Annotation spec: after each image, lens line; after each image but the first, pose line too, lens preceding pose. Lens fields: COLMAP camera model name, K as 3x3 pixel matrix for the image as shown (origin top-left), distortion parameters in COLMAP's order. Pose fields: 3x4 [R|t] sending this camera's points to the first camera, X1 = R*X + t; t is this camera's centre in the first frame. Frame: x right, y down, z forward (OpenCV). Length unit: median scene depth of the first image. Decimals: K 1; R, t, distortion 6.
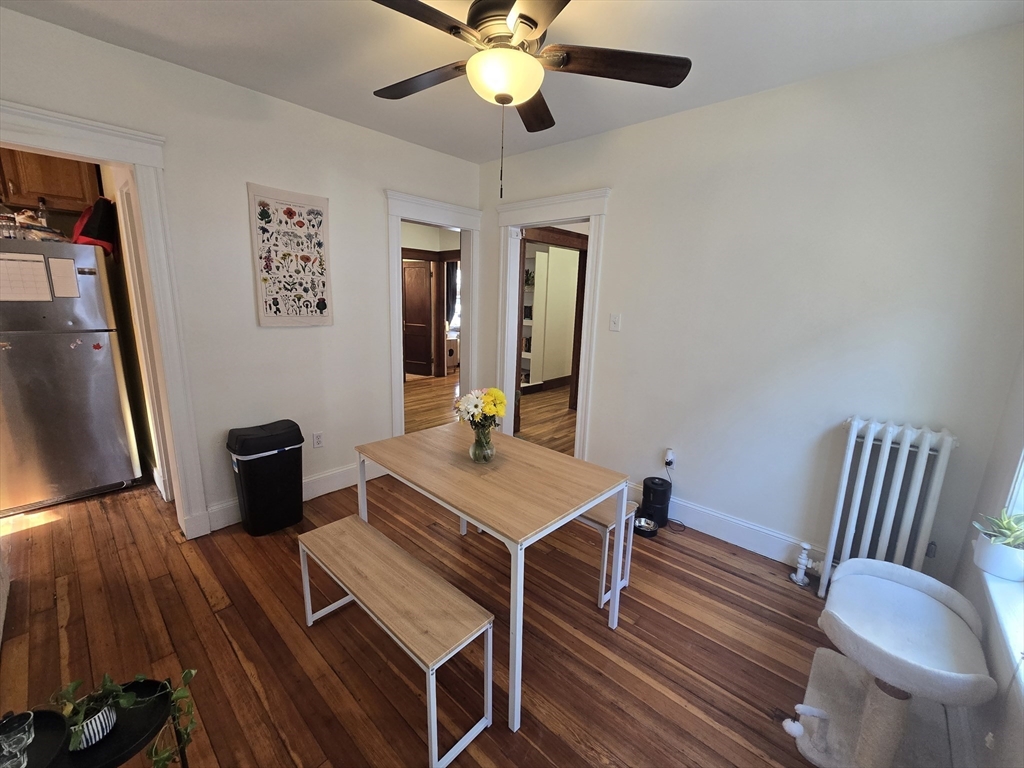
lens RADIAL K [[420.0, 0, 511.6], [0, 420.0, 383.6], [0, 0, 1]] dist [-0.004870, 0.001120]
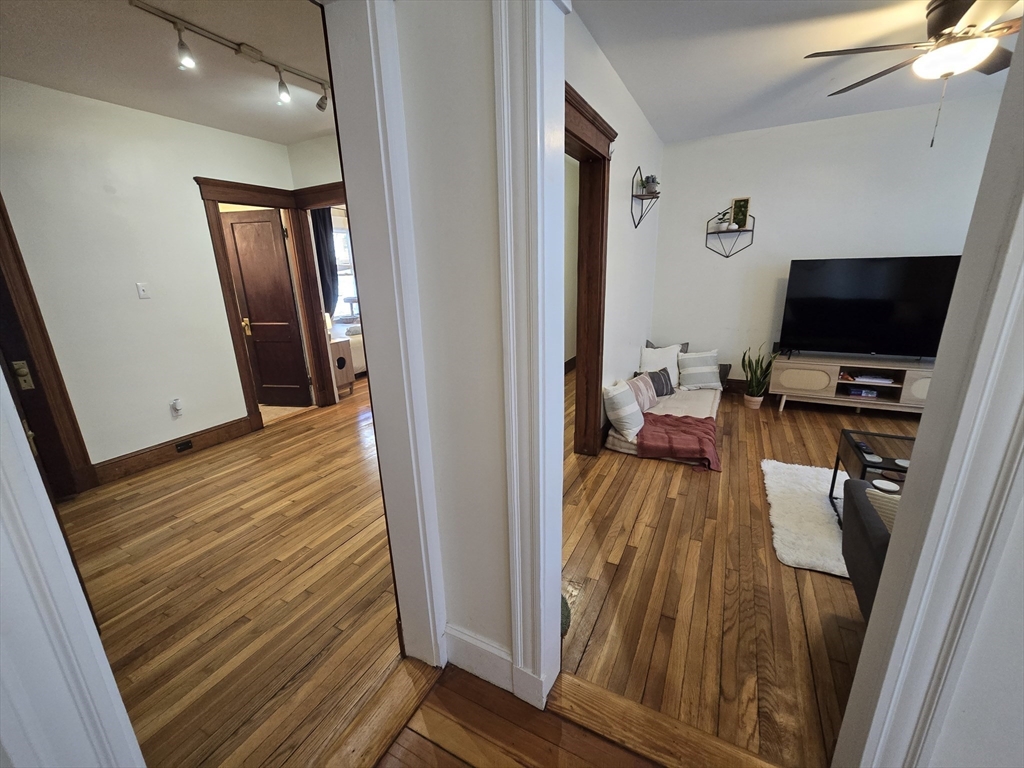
lens RADIAL K [[420.0, 0, 512.4], [0, 420.0, 384.4], [0, 0, 1]] dist [-0.004870, 0.001120]
pose [[0.965537, -0.124856, 0.228361, -0.058298], [0.109939, 0.990954, 0.076967, -0.079294], [-0.235905, -0.049209, 0.970529, 0.431467]]
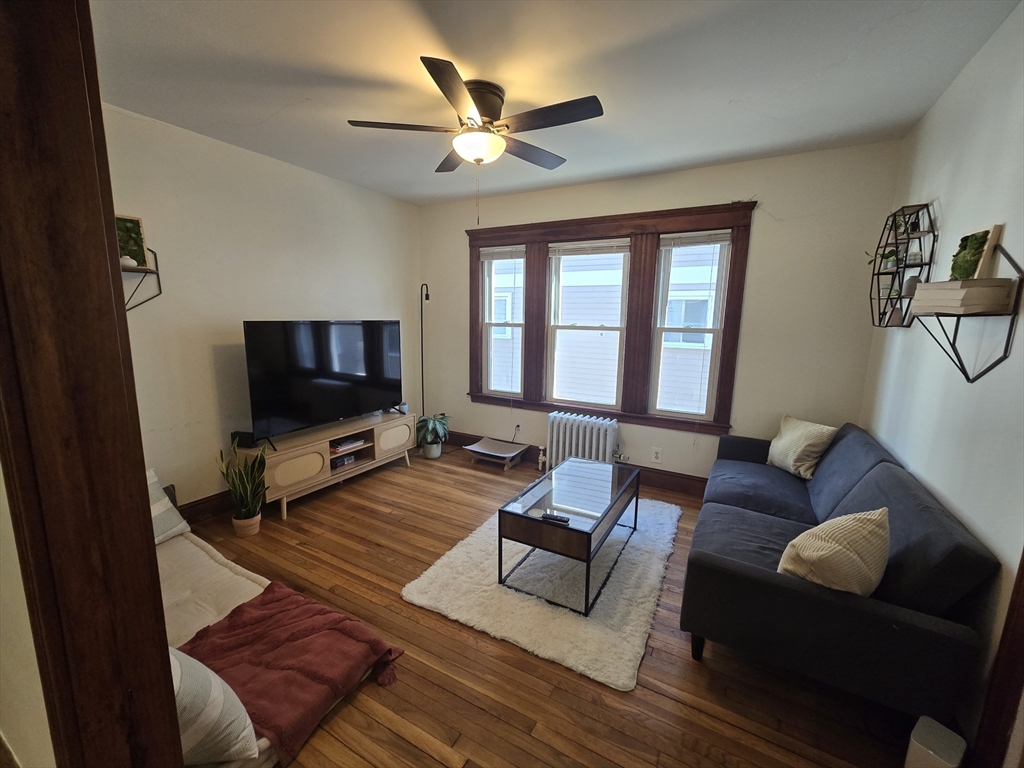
lens RADIAL K [[420.0, 0, 509.1], [0, 420.0, 387.6], [0, 0, 1]] dist [-0.004870, 0.001120]
pose [[-0.214869, -0.200259, 0.955891, -0.001381], [0.180573, 0.953731, 0.240397, -0.156882], [-0.959804, 0.224262, -0.168766, 0.762249]]
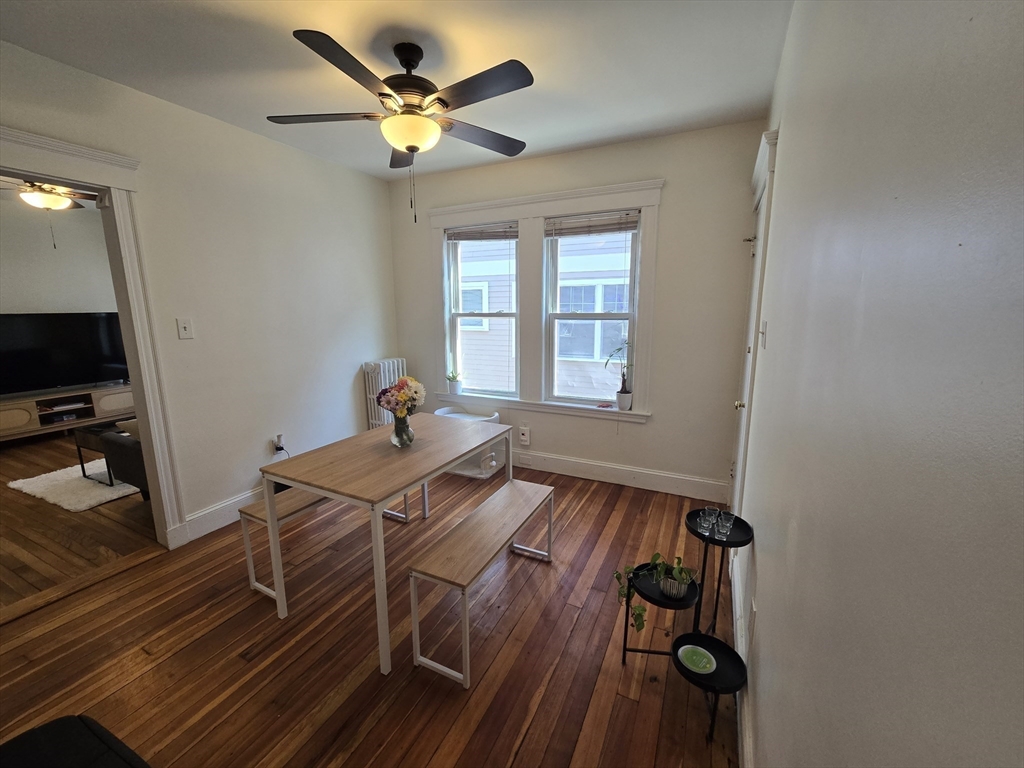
lens RADIAL K [[420.0, 0, 510.0], [0, 420.0, 382.6], [0, 0, 1]] dist [-0.004870, 0.001120]
pose [[-0.279909, -0.203482, 0.938214, -0.360608], [0.199434, 0.943635, 0.264157, -0.064678], [-0.939083, 0.261052, -0.223551, 0.290671]]
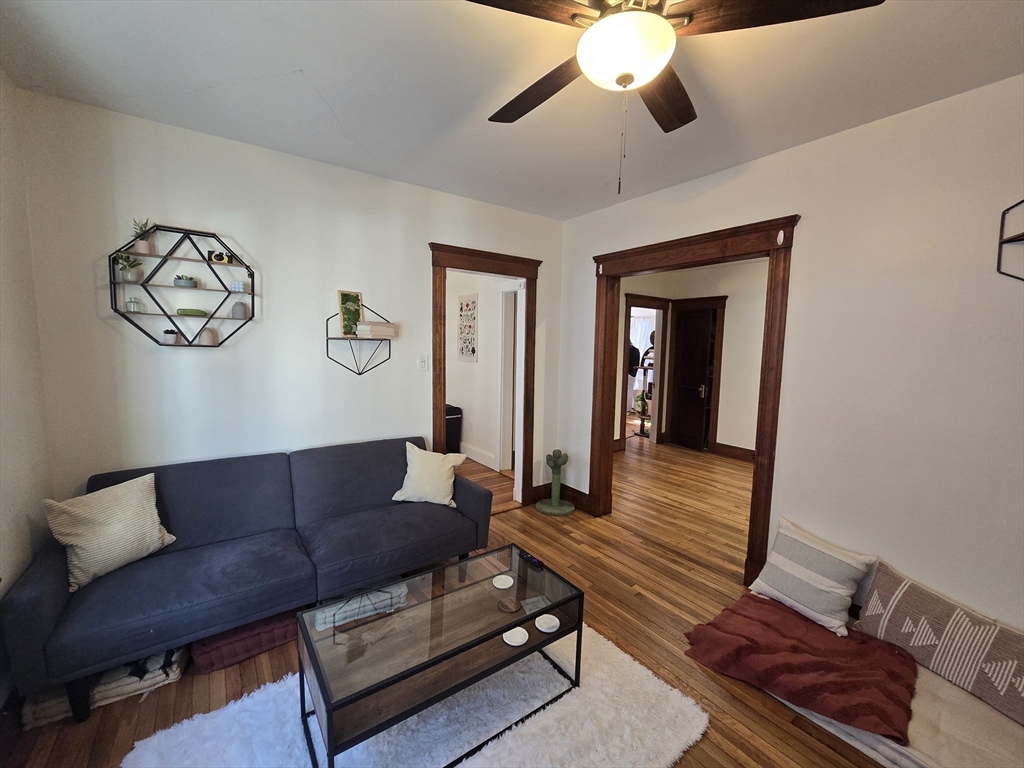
lens RADIAL K [[420.0, 0, 508.9], [0, 420.0, 384.2], [0, 0, 1]] dist [-0.004870, 0.001120]
pose [[-0.215131, 0.063104, -0.974544, 0.598024], [-0.227632, 0.967183, 0.112877, -0.132139], [0.949685, 0.246121, -0.193707, 0.705586]]
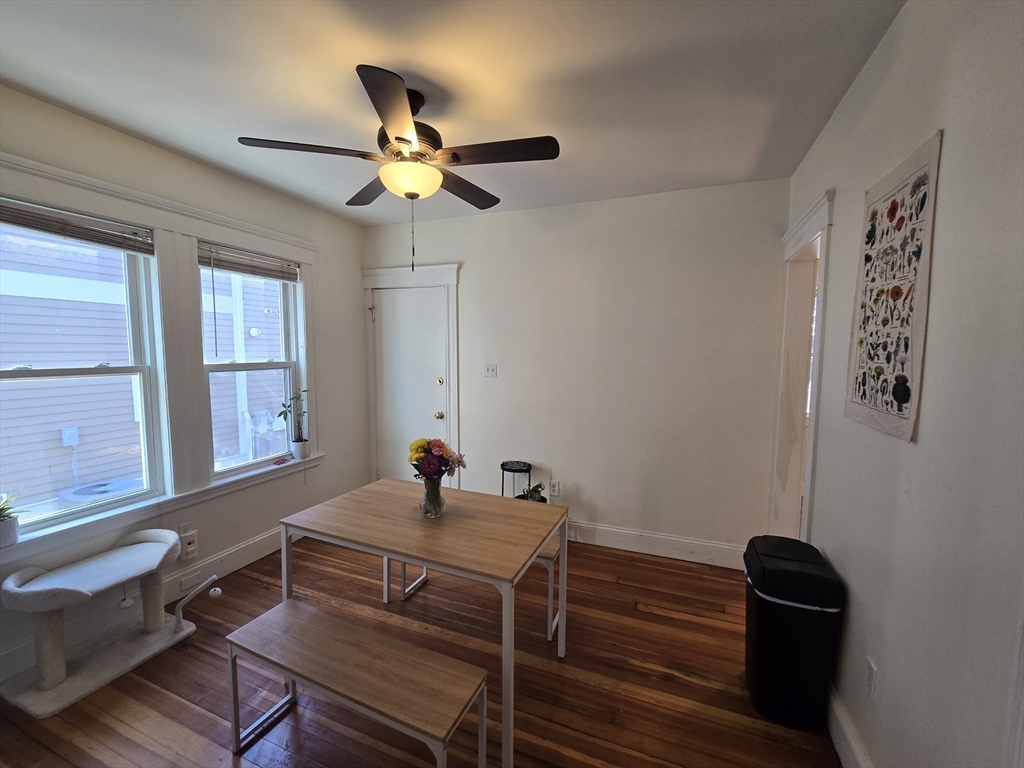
lens RADIAL K [[420.0, 0, 507.0], [0, 420.0, 383.9], [0, 0, 1]] dist [-0.004870, 0.001120]
pose [[-0.937726, -0.014105, -0.347090, 0.035428], [-0.112999, 0.957219, 0.266389, -0.121149], [0.328484, 0.289021, -0.899203, 0.574984]]
